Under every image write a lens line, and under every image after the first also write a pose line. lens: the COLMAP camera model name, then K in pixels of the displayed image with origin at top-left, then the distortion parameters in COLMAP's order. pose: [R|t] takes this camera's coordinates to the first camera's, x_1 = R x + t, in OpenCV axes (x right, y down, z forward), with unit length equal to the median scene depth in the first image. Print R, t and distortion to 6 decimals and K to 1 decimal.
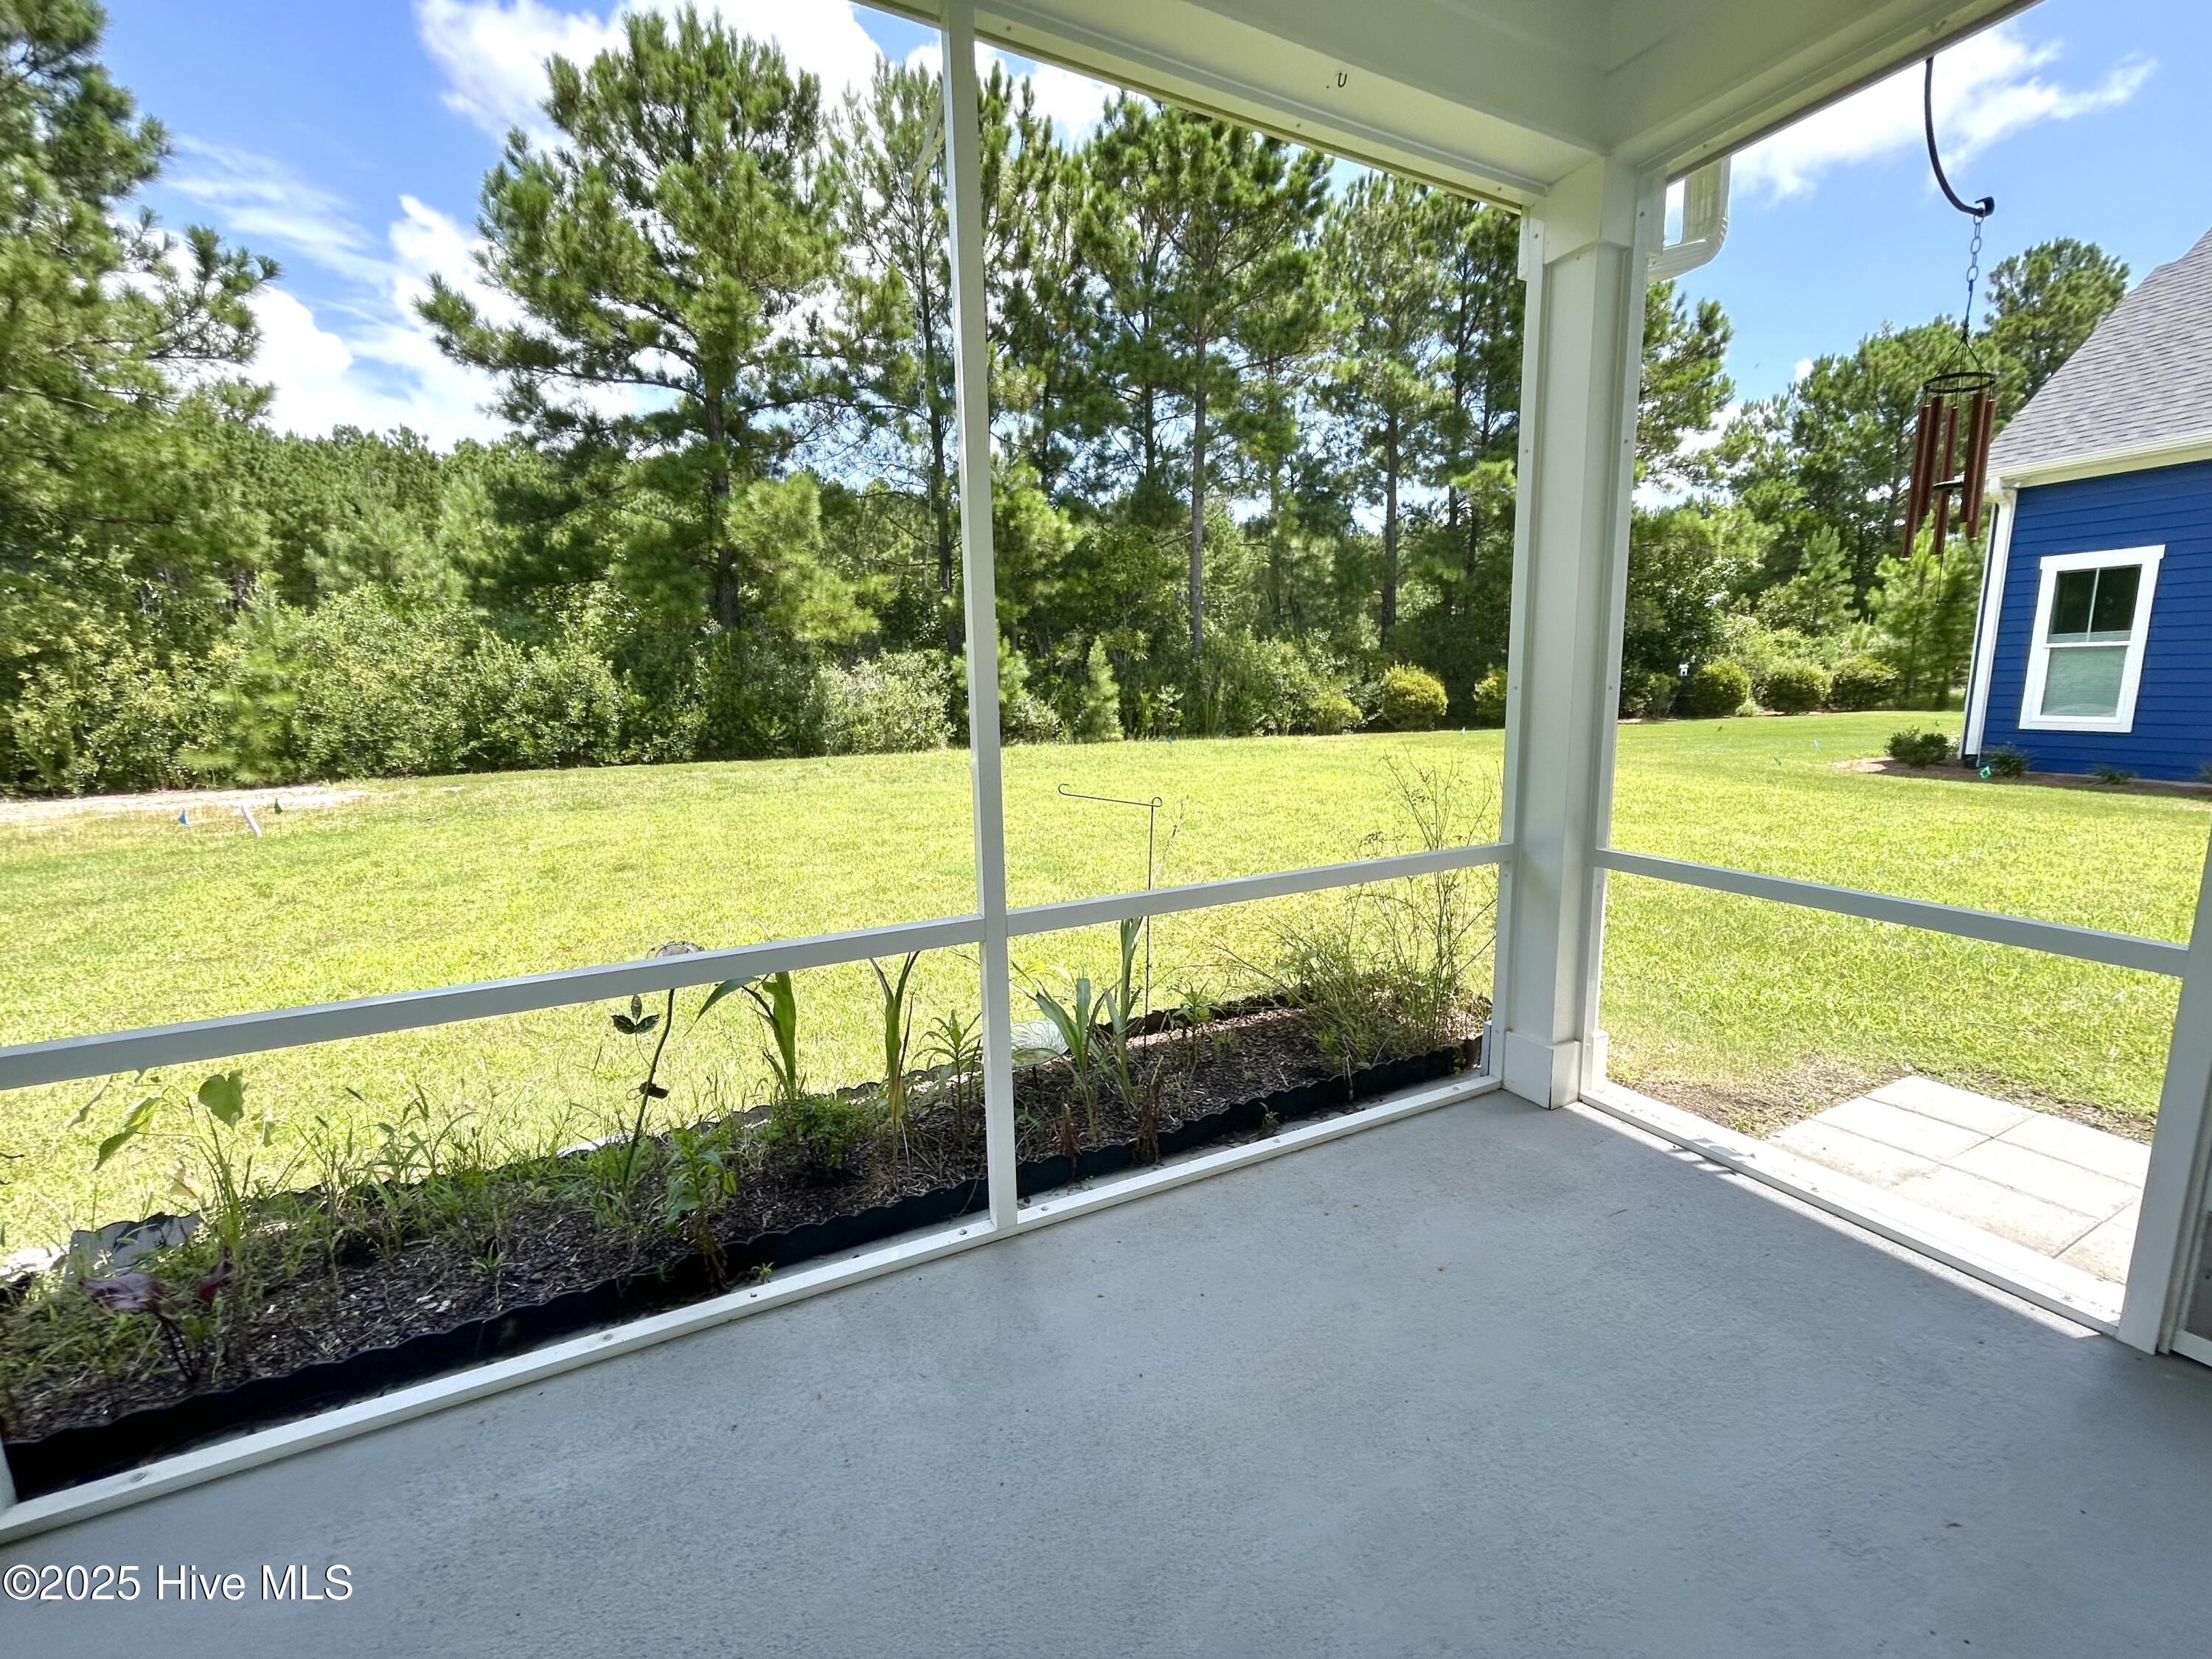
lens RADIAL K [[906.1, 0, 1110.8], [0, 906.1, 828.3], [0, 0, 1]] dist [0.004642, 0.000553]
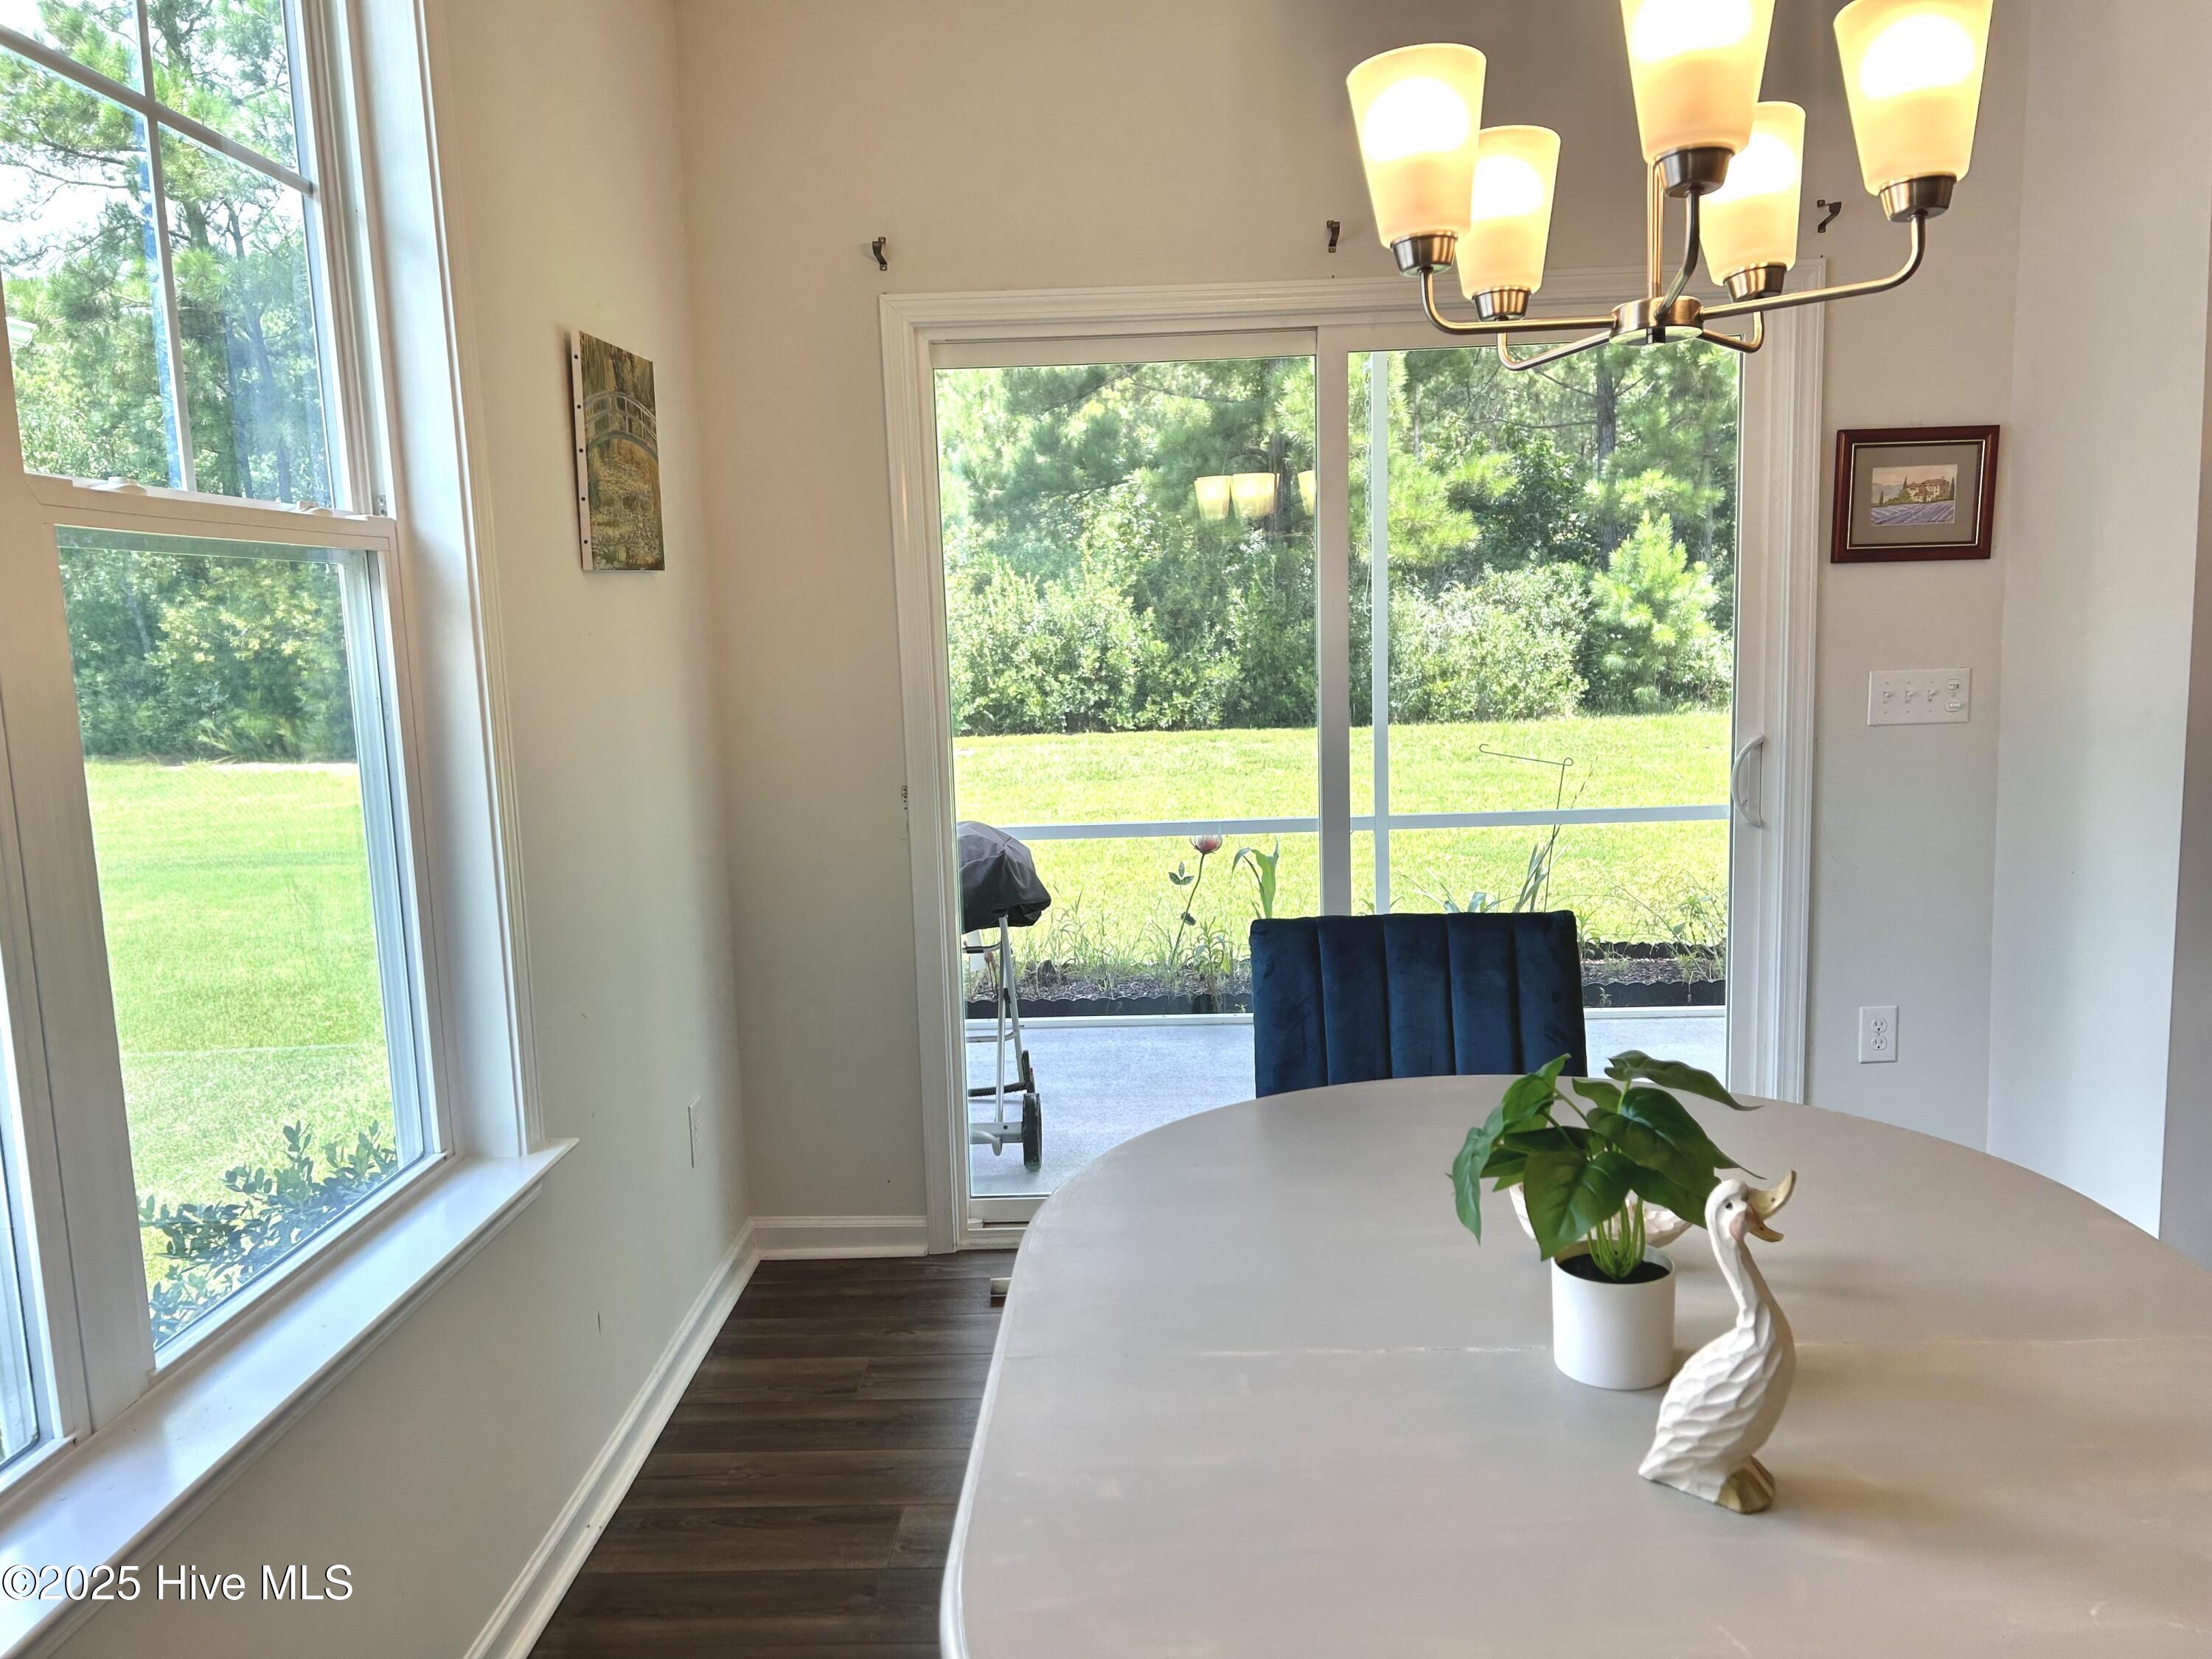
lens RADIAL K [[1676.9, 0, 1103.0], [0, 1676.9, 842.3], [0, 0, 1]] dist [0.094659, -0.207727]
pose [[0.877967, 0.052755, -0.475805, 0.113226], [-0.058658, 0.998275, 0.002446, 0.021340], [0.475113, 0.025762, 0.879548, -0.247690]]
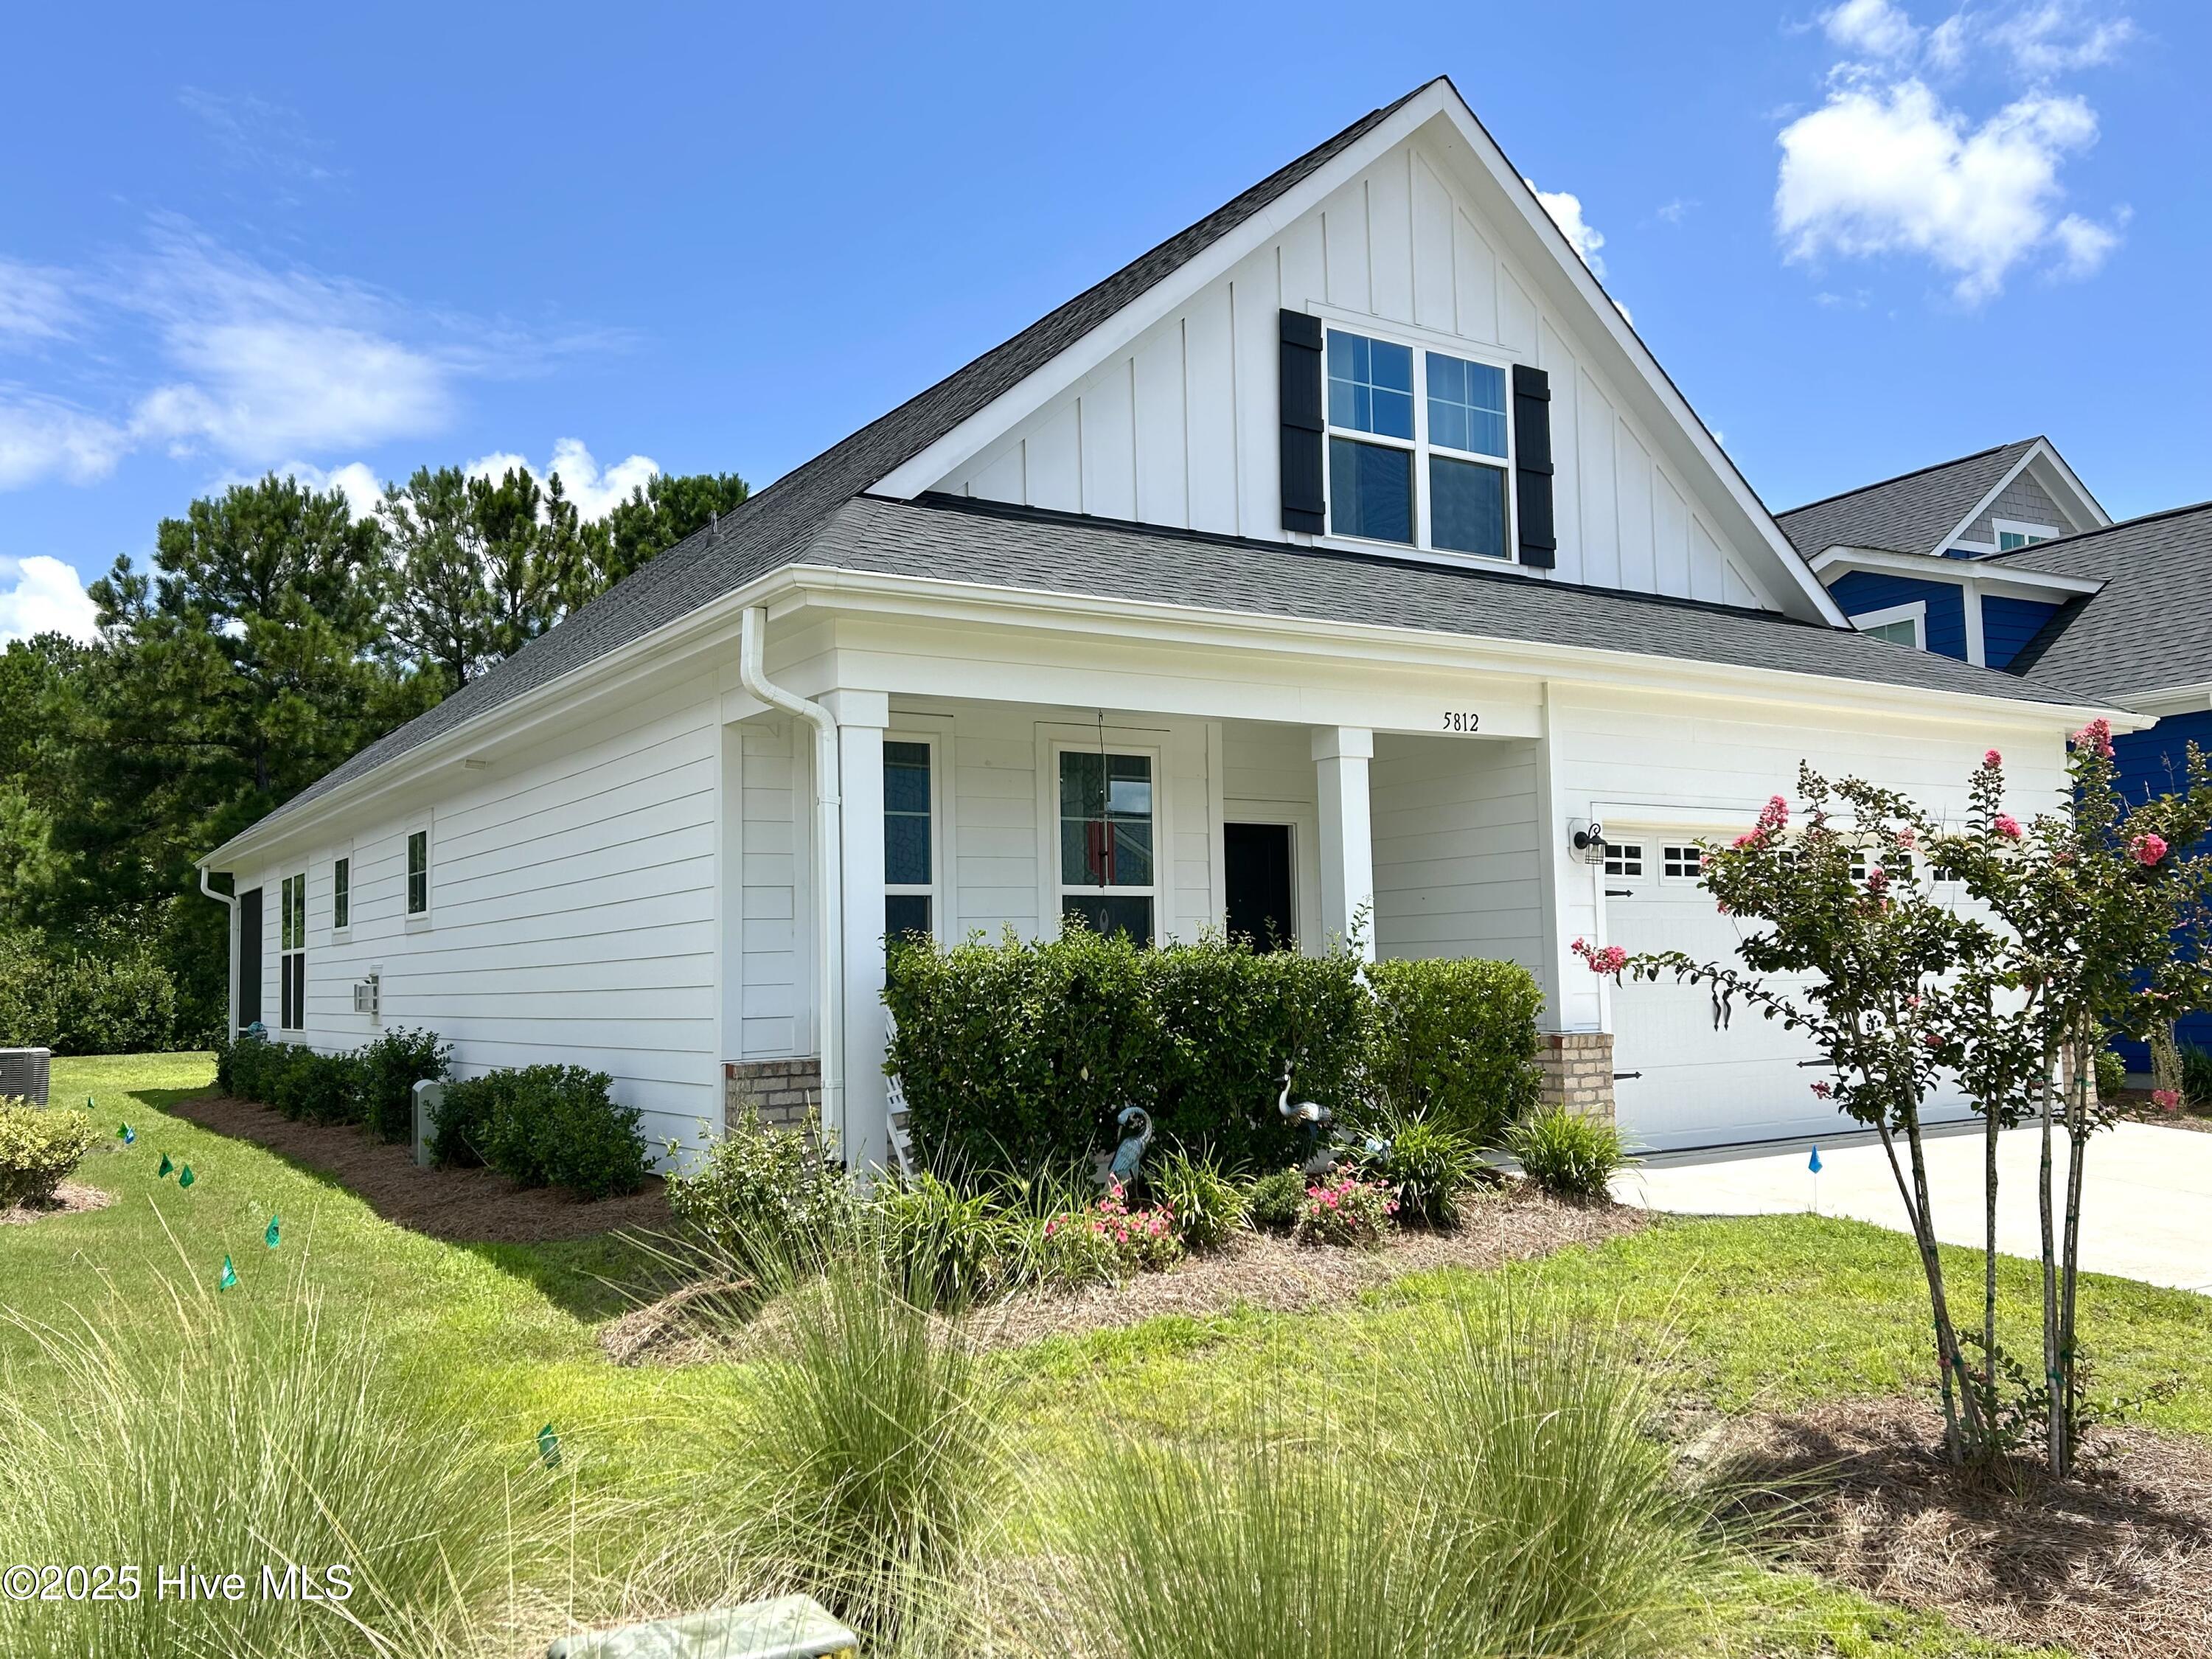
lens RADIAL K [[1838.5, 0, 1106.0], [0, 1838.5, 829.5], [0, 0, 1]] dist [0.050291, 0.002939]
pose [[0.995198, 0.001502, 0.097868, 0.455756], [0.022334, 0.970020, -0.241996, 0.260370], [-0.095297, 0.243020, 0.965329, -1.555204]]
